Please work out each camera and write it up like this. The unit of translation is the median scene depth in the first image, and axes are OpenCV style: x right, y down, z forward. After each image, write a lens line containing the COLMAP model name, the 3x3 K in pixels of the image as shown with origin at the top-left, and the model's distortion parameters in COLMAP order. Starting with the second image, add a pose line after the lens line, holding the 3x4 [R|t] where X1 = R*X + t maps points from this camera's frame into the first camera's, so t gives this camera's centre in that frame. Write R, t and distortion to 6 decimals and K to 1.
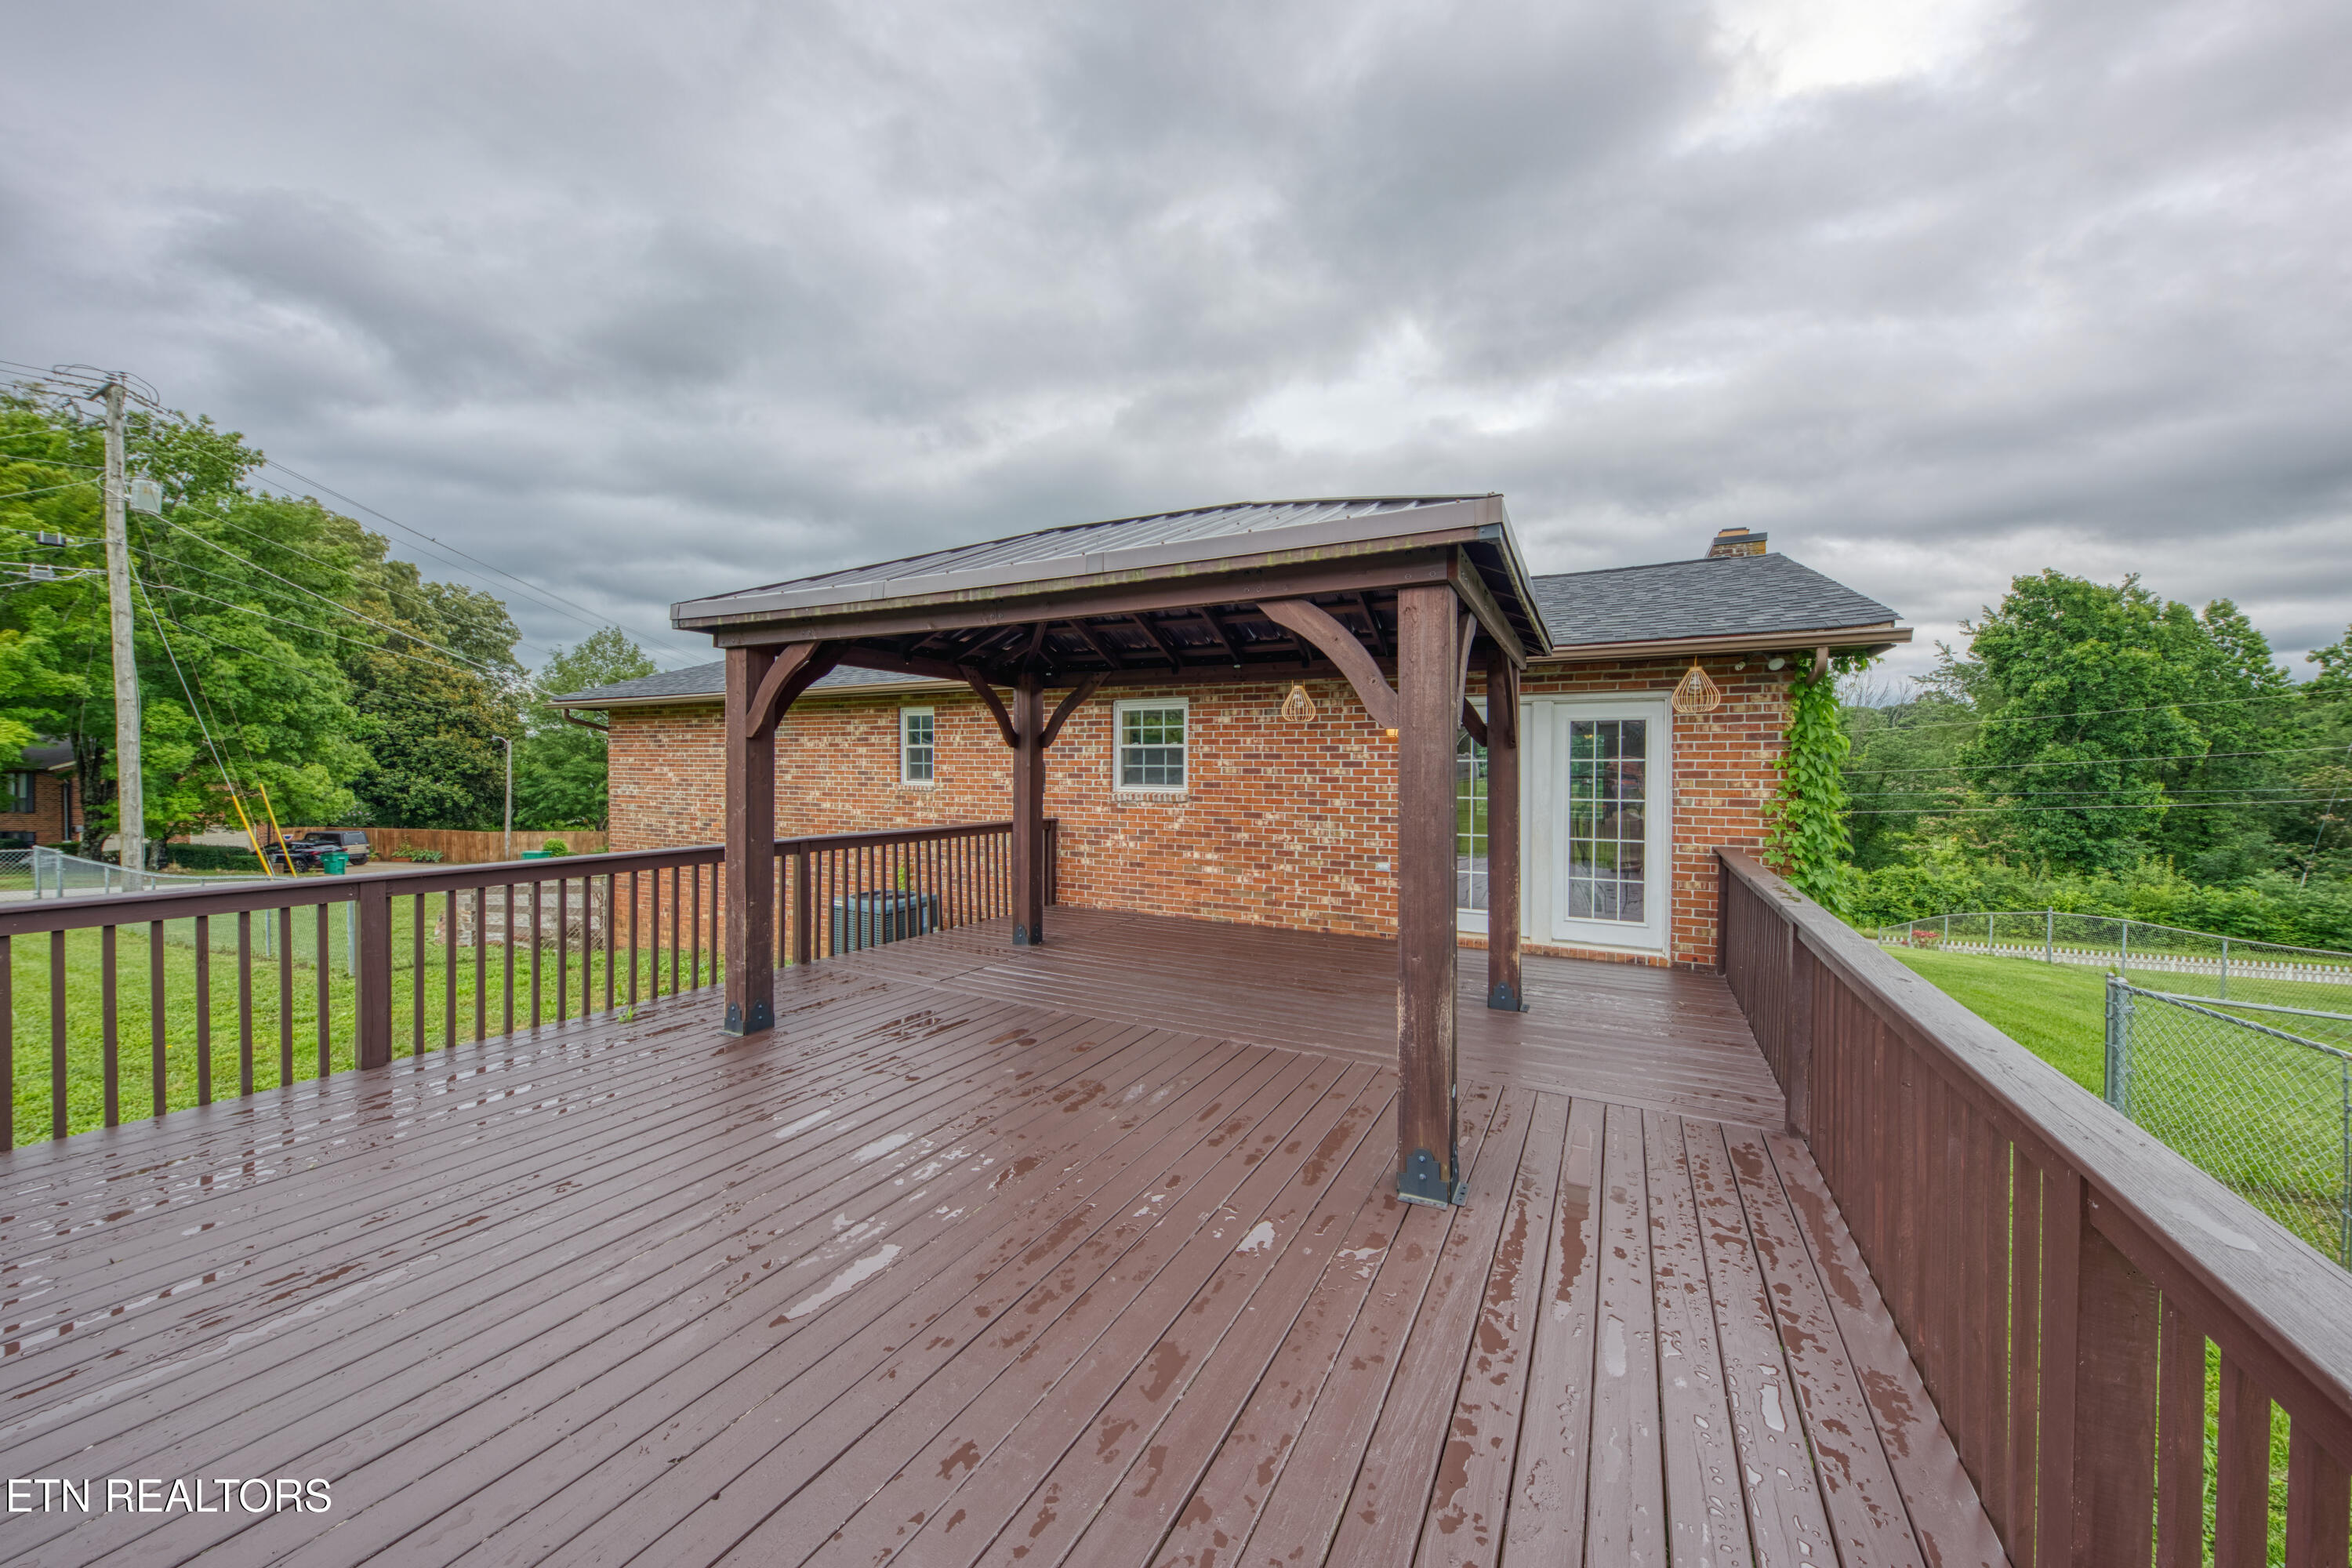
lens RADIAL K [[823.7, 0, 1188.8], [0, 823.7, 774.8], [0, 0, 1]] dist [0.003465, -0.000737]
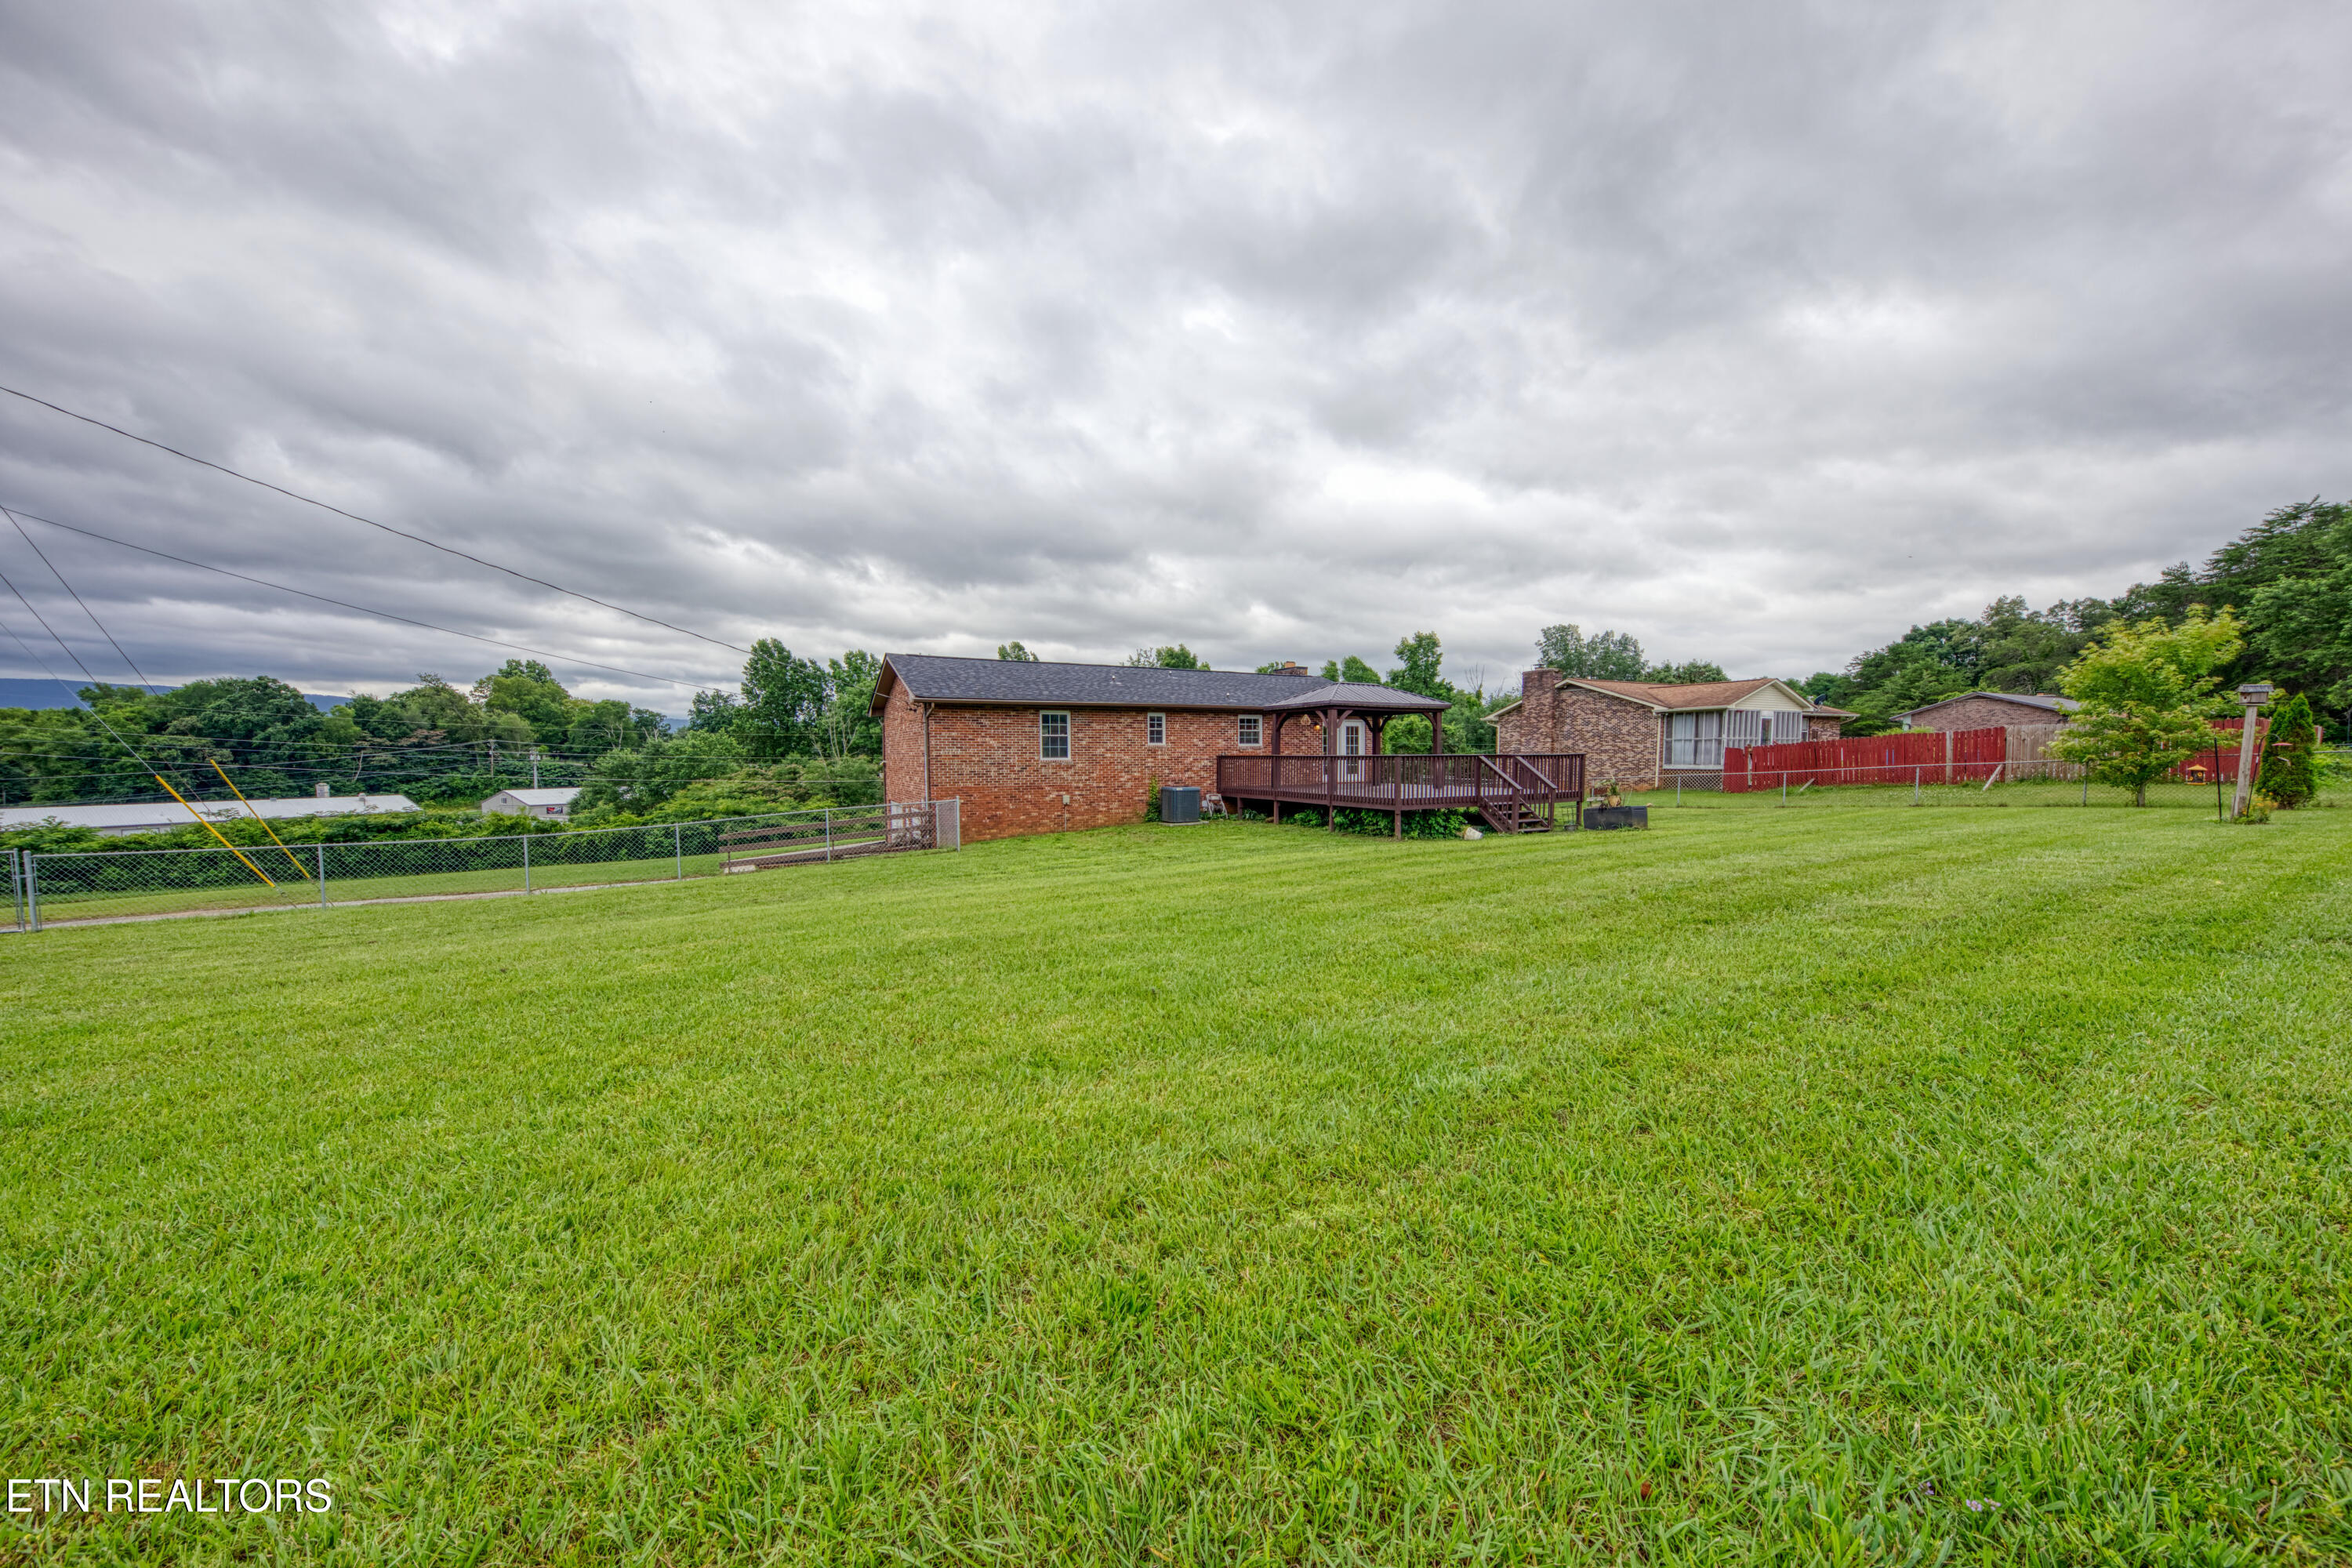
lens RADIAL K [[823.7, 0, 1180.7], [0, 823.7, 760.0], [0, 0, 1]] dist [0.003465, -0.000737]
pose [[0.567952, -0.014979, 0.822926, -3.042830], [0.016223, 0.999844, 0.007002, 0.054362], [-0.822902, 0.009374, 0.568106, -0.602580]]
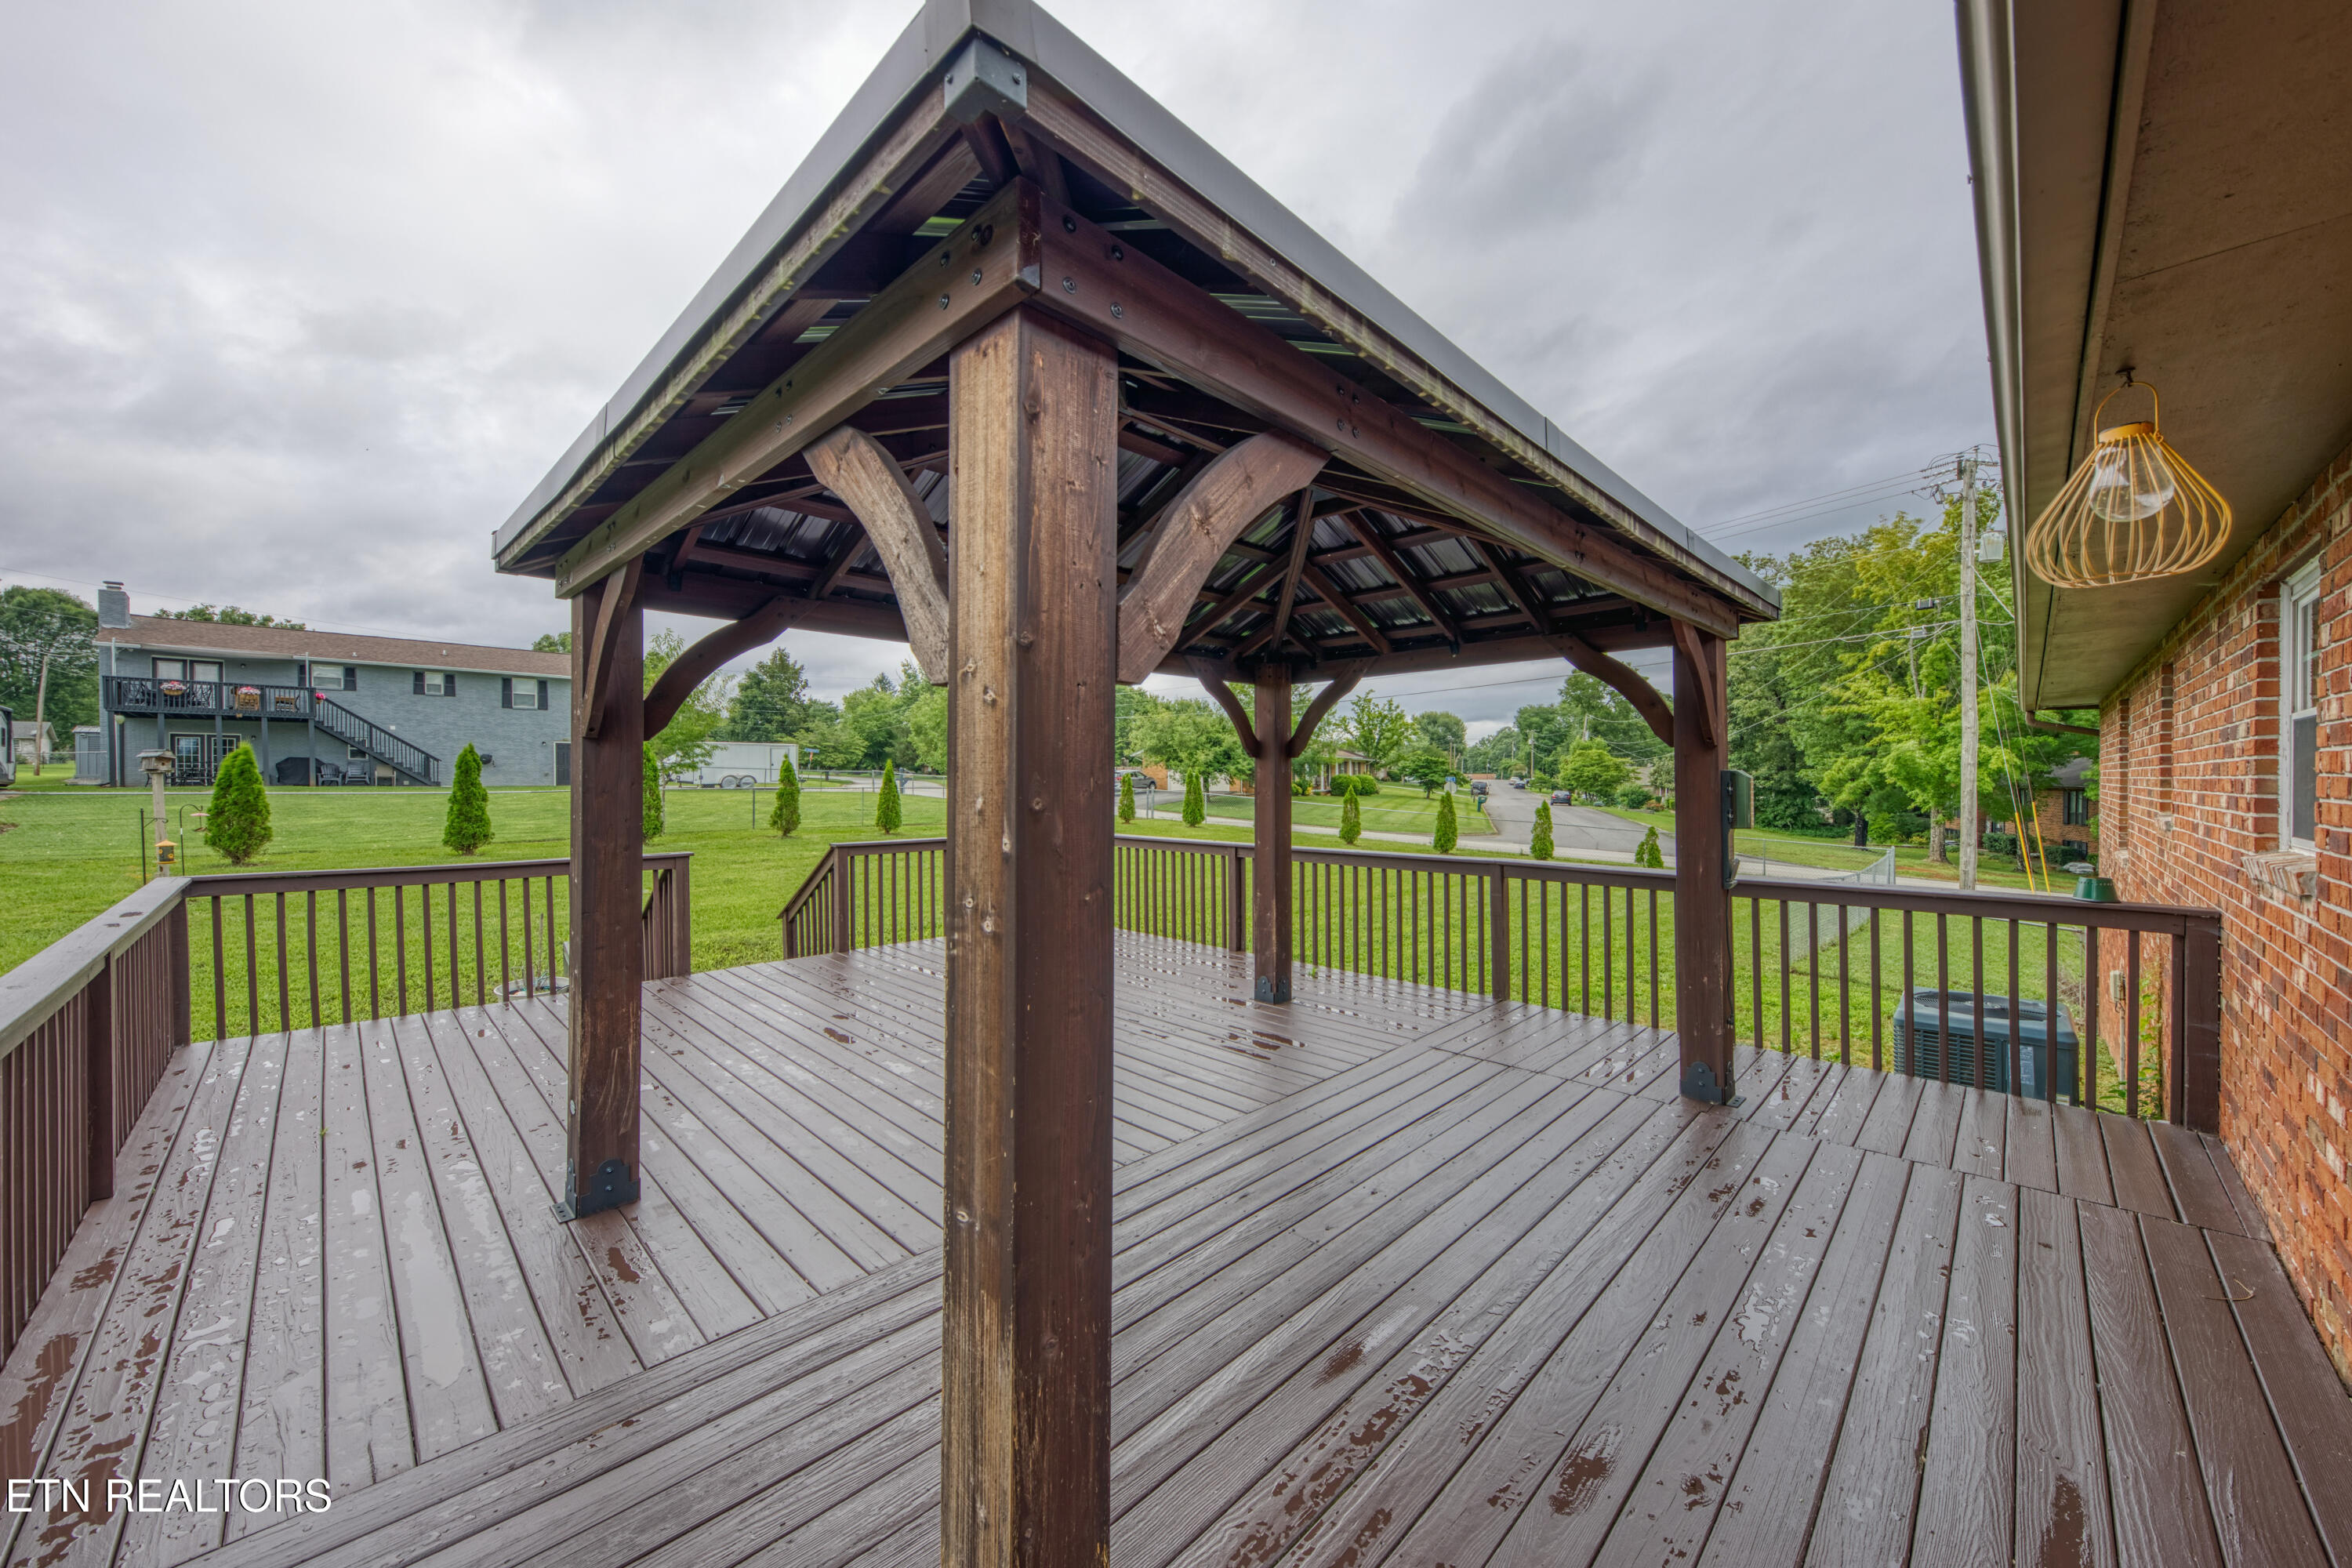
lens RADIAL K [[823.7, 0, 1178.9], [0, 823.7, 782.3], [0, 0, 1]] dist [0.003465, -0.000737]
pose [[-0.275853, 0.000321, -0.961200, 0.408454], [-0.010039, 0.999944, 0.003215, -0.006357], [0.961148, 0.010537, -0.275834, 0.747757]]
